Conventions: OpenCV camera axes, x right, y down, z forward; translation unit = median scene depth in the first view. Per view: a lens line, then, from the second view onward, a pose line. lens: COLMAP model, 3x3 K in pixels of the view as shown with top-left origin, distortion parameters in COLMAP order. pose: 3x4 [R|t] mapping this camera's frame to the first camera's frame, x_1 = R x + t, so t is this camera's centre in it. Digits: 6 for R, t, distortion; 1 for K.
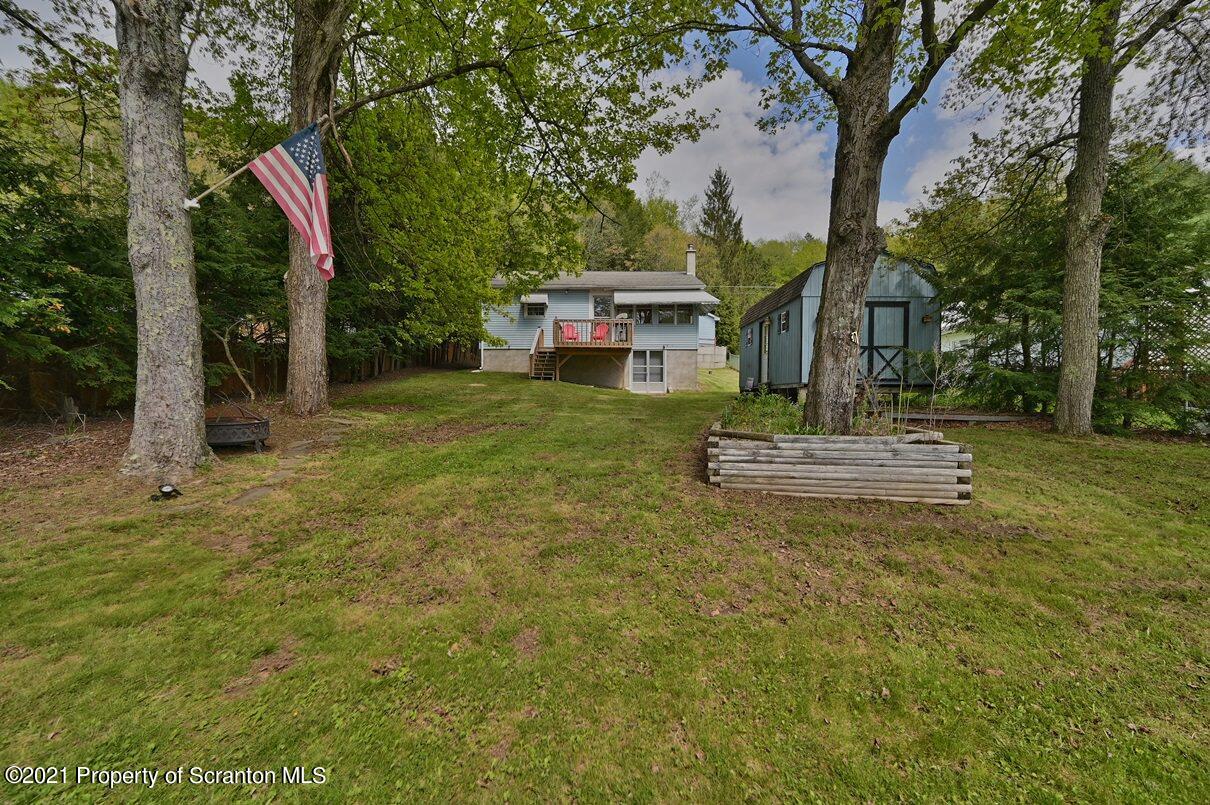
lens RADIAL K [[478.0, 0, 608.6], [0, 478.0, 403.5], [0, 0, 1]] dist [-0.001049, 0.000078]
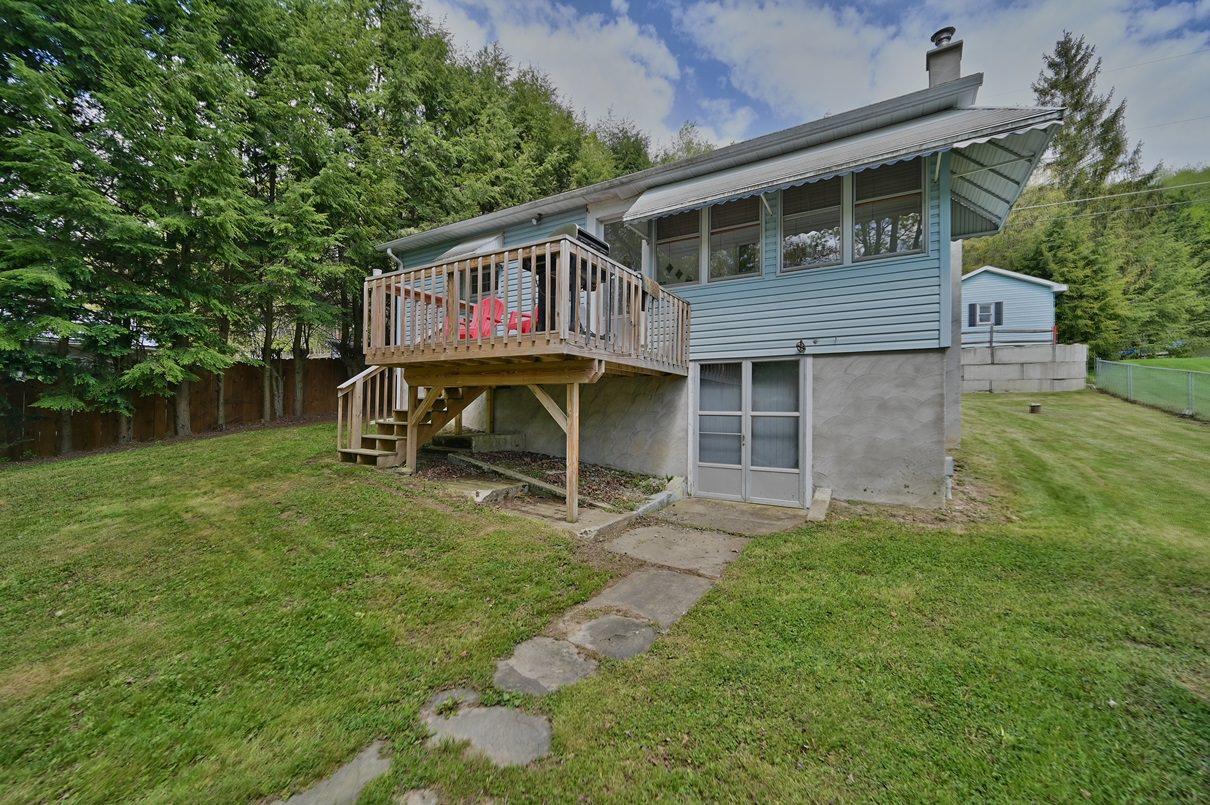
lens RADIAL K [[478.0, 0, 608.6], [0, 478.0, 403.5], [0, 0, 1]] dist [-0.001049, 0.000078]
pose [[0.857803, 0.003376, -0.513967, 0.087504], [-0.020531, 0.999405, -0.027701, -0.039452], [0.513568, 0.034315, 0.857362, 0.369760]]
